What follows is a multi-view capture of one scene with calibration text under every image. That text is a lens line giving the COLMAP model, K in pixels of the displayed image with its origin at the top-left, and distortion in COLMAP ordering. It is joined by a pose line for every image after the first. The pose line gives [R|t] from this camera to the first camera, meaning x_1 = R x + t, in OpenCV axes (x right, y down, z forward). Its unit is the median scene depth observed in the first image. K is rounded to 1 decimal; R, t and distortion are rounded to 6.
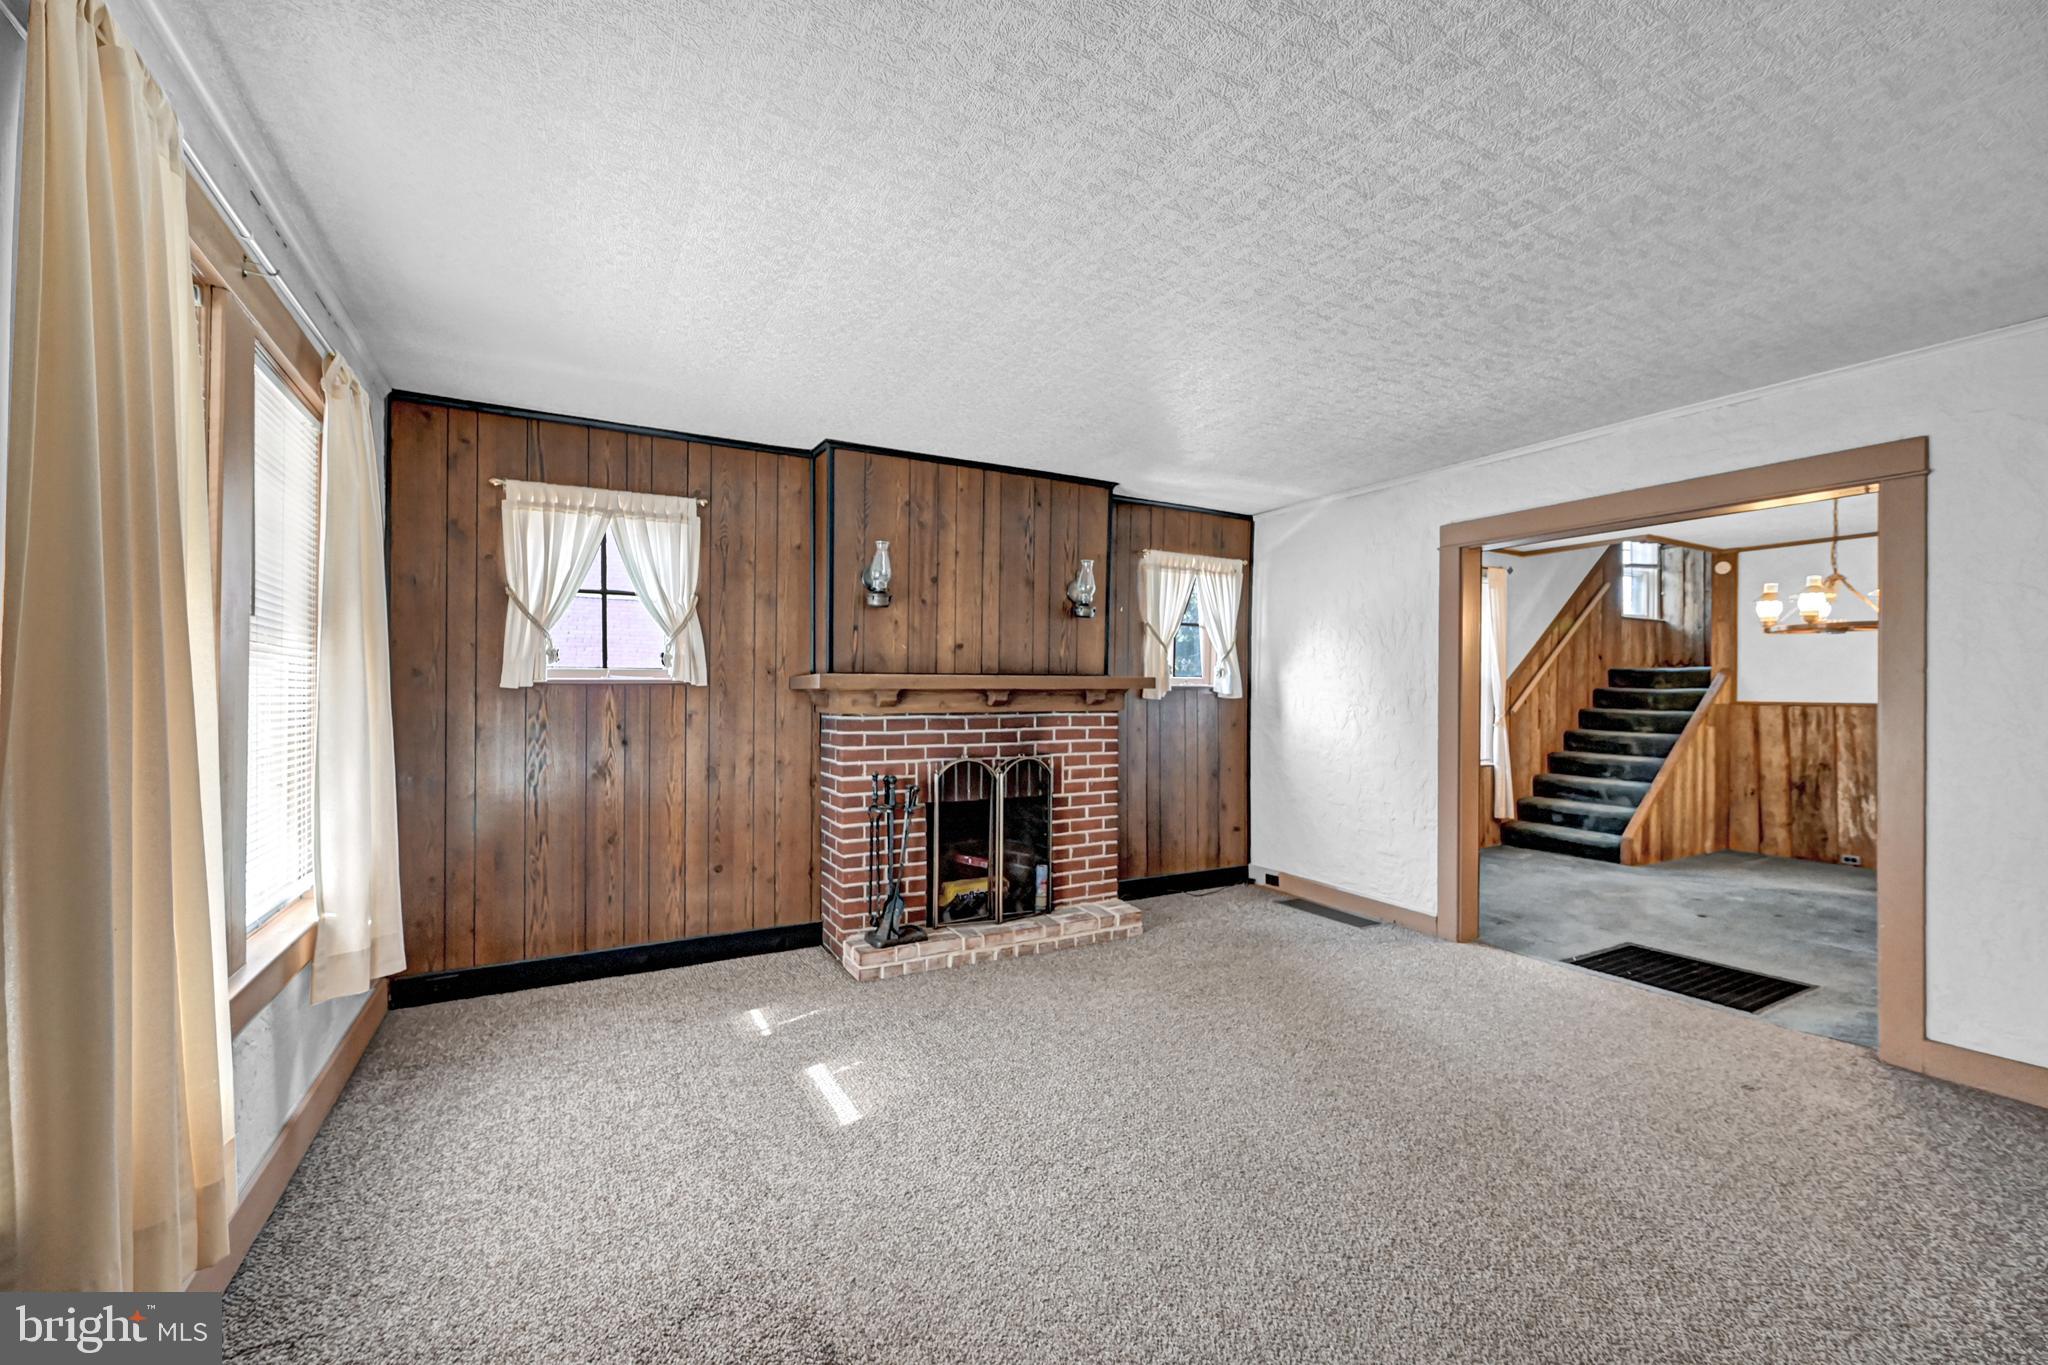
lens RADIAL K [[819.1, 0, 1024.2], [0, 819.1, 693.5], [0, 0, 1]] dist [-0.002337, -0.000160]
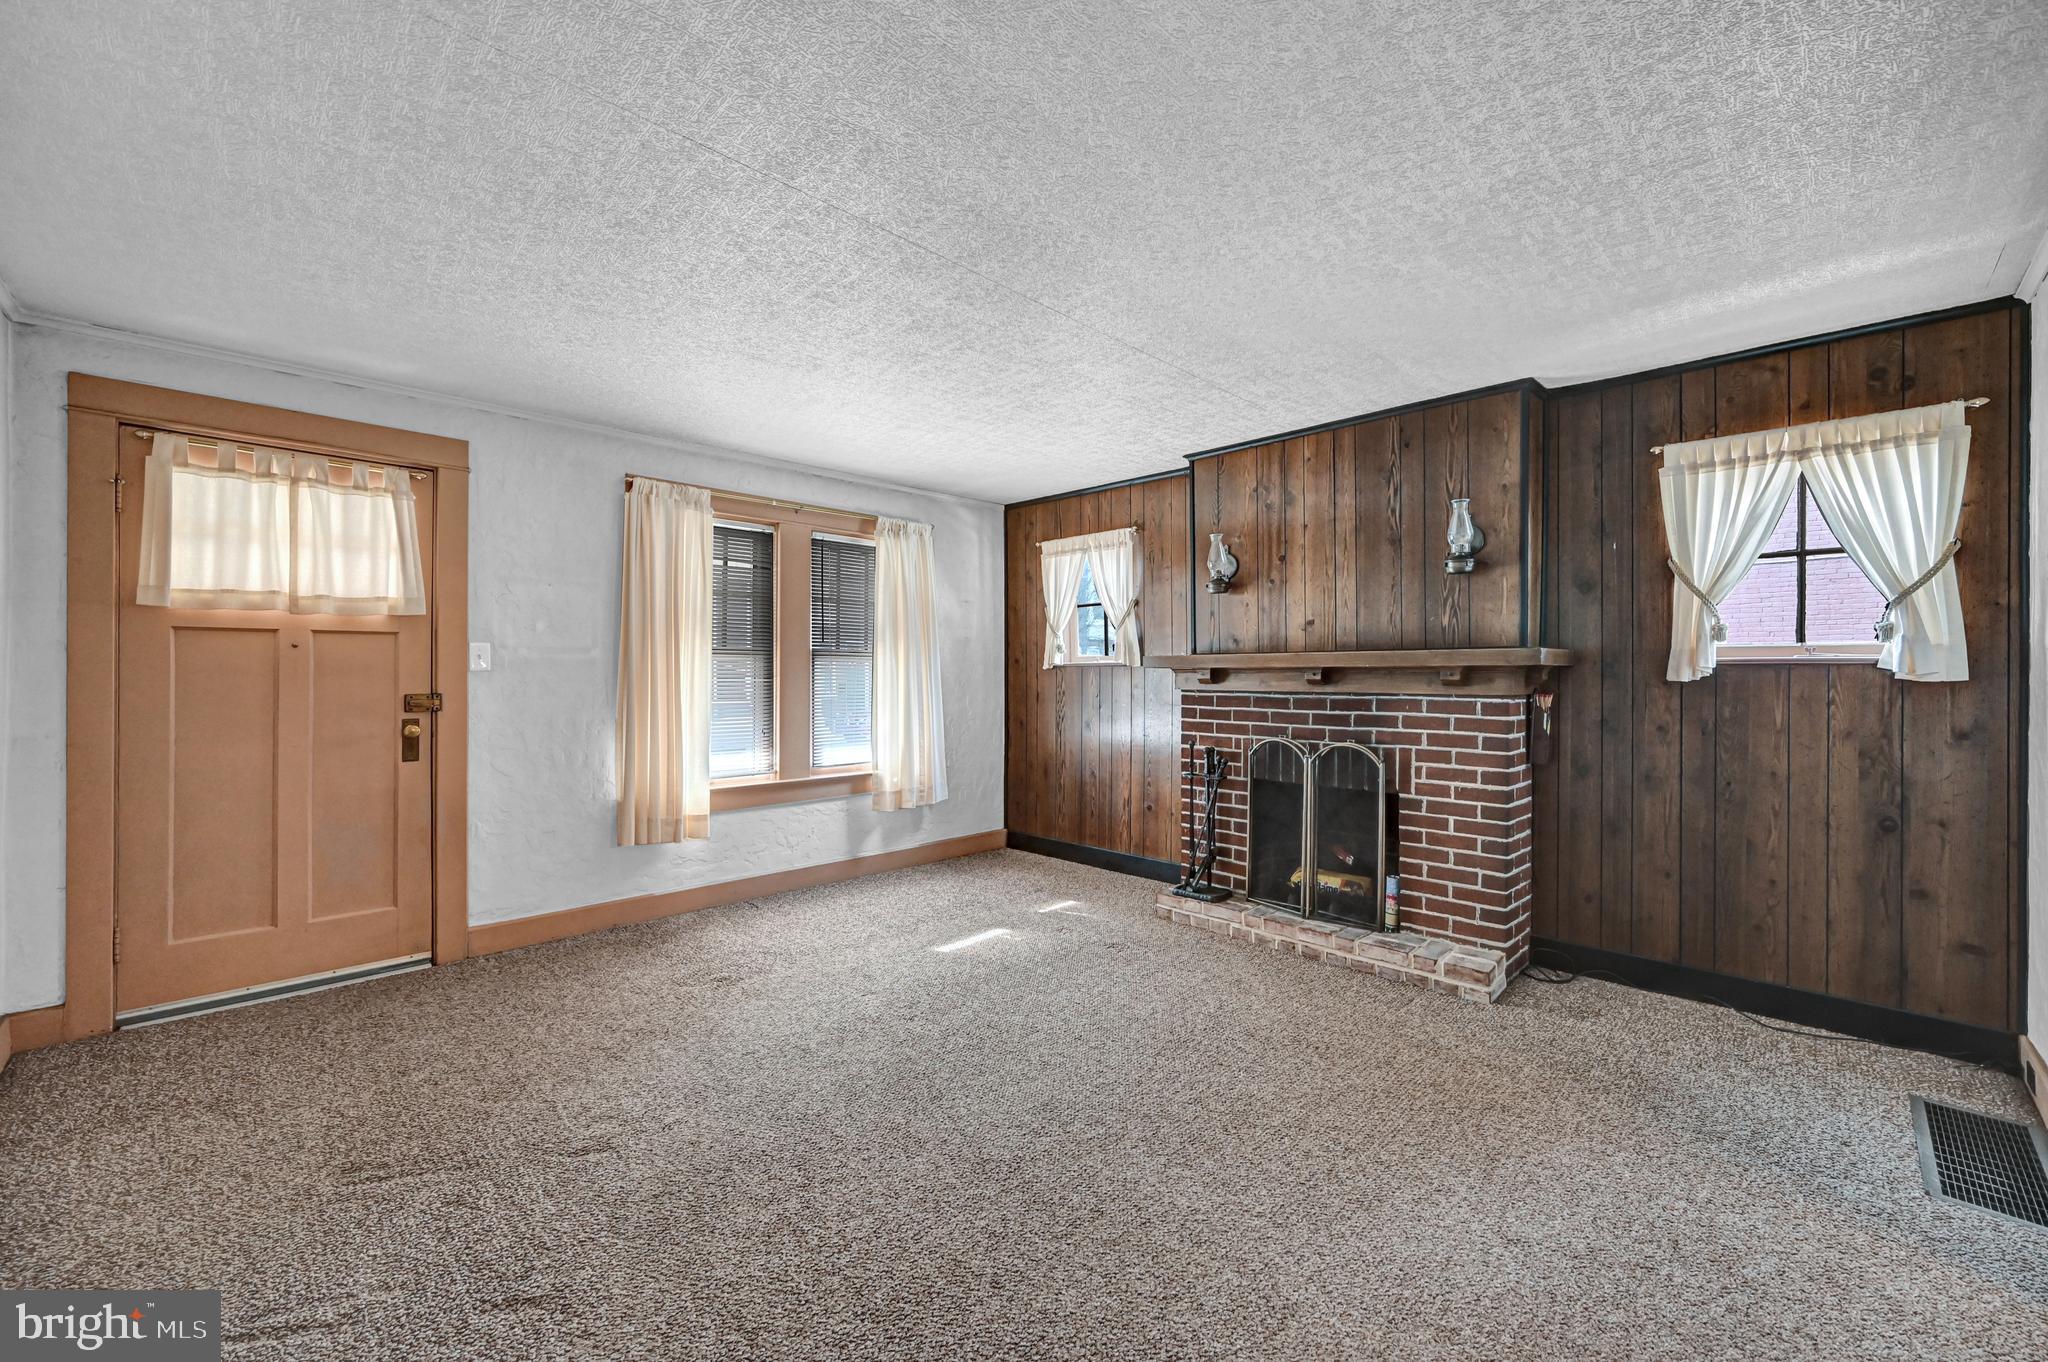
lens RADIAL K [[806.3, 0, 1025.7], [0, 806.3, 679.2], [0, 0, 1]] dist [-0.001592, 0.000087]
pose [[0.277662, 0.006257, -0.960658, 0.698646], [-0.001184, 0.999980, 0.006171, 0.002559], [0.960678, -0.000576, 0.277664, 0.400496]]
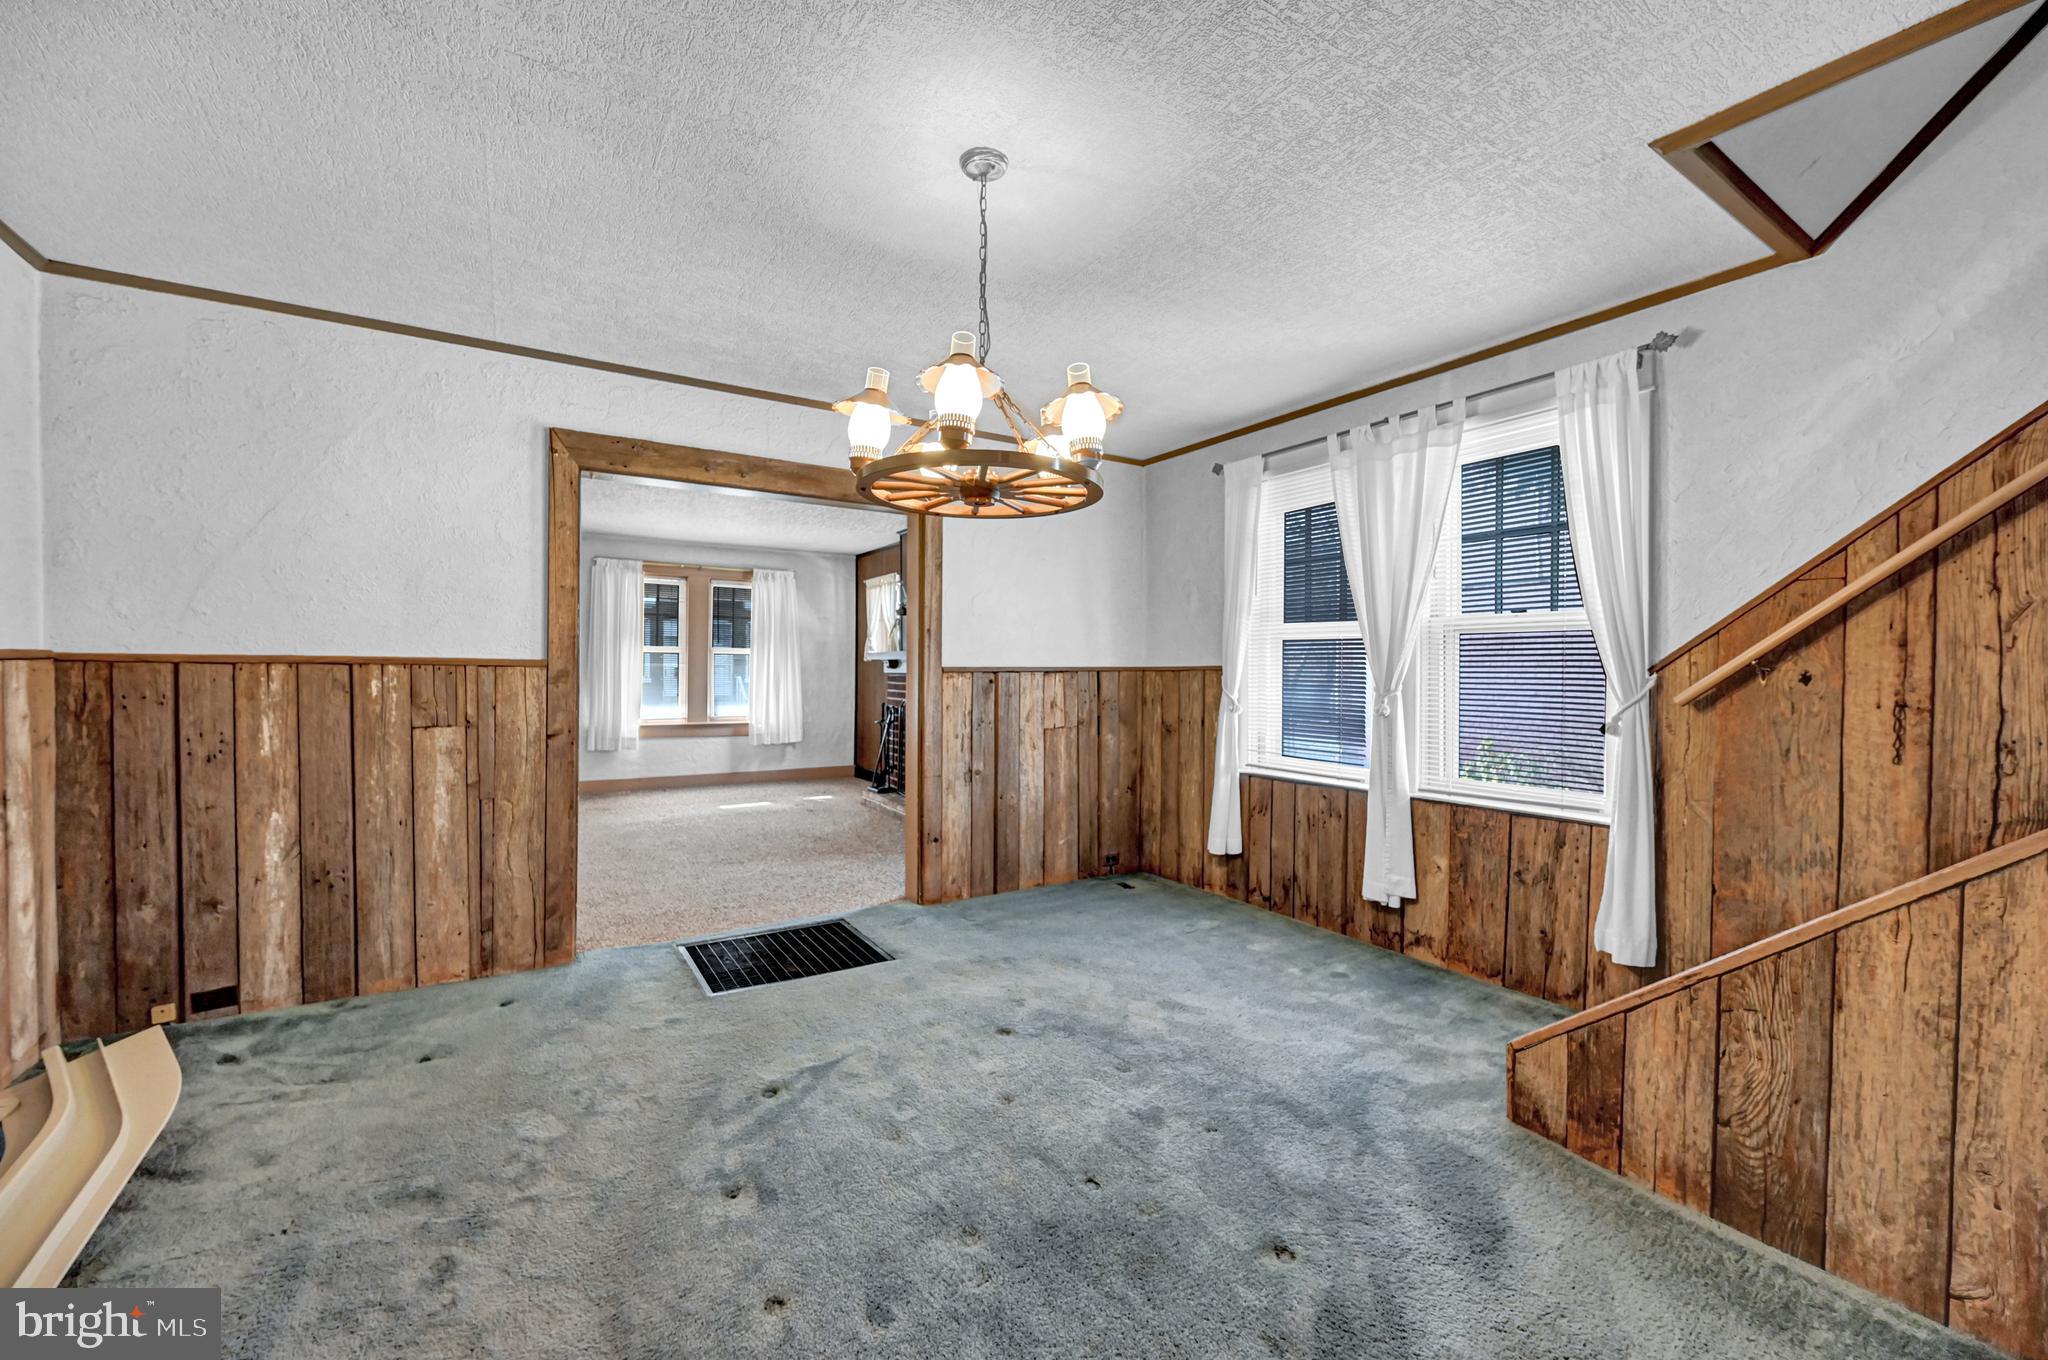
lens RADIAL K [[806.3, 0, 1025.7], [0, 806.3, 678.2], [0, 0, 1]] dist [-0.001592, 0.000087]
pose [[0.062971, 0.006607, -0.997993, 1.489312], [-0.010464, 0.999927, 0.005960, 0.019244], [0.997960, 0.010068, 0.063036, 1.042000]]
